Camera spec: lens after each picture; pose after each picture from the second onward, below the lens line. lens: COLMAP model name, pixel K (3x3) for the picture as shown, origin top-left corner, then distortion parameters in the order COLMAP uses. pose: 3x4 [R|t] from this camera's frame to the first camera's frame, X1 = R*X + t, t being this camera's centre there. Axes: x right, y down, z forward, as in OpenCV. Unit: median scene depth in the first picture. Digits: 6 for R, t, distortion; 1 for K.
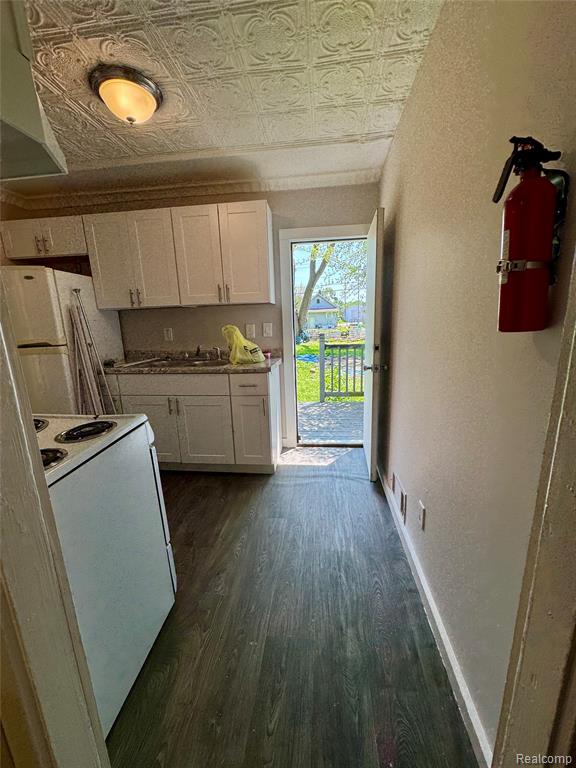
lens RADIAL K [[304.3, 0, 287.4], [0, 304.3, 384.0], [0, 0, 1]] dist [-0.001391, 0.000431]
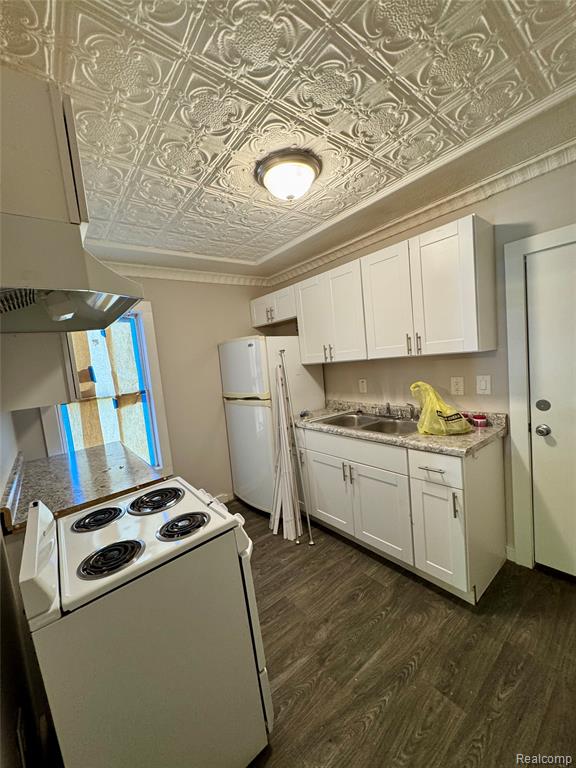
lens RADIAL K [[304.3, 0, 287.3], [0, 304.3, 384.7], [0, 0, 1]] dist [-0.001391, 0.000431]
pose [[0.707148, 0.028293, -0.706499, 0.126325], [-0.082841, 0.995633, -0.043046, -0.127917], [0.702196, 0.088967, 0.706404, 0.207304]]
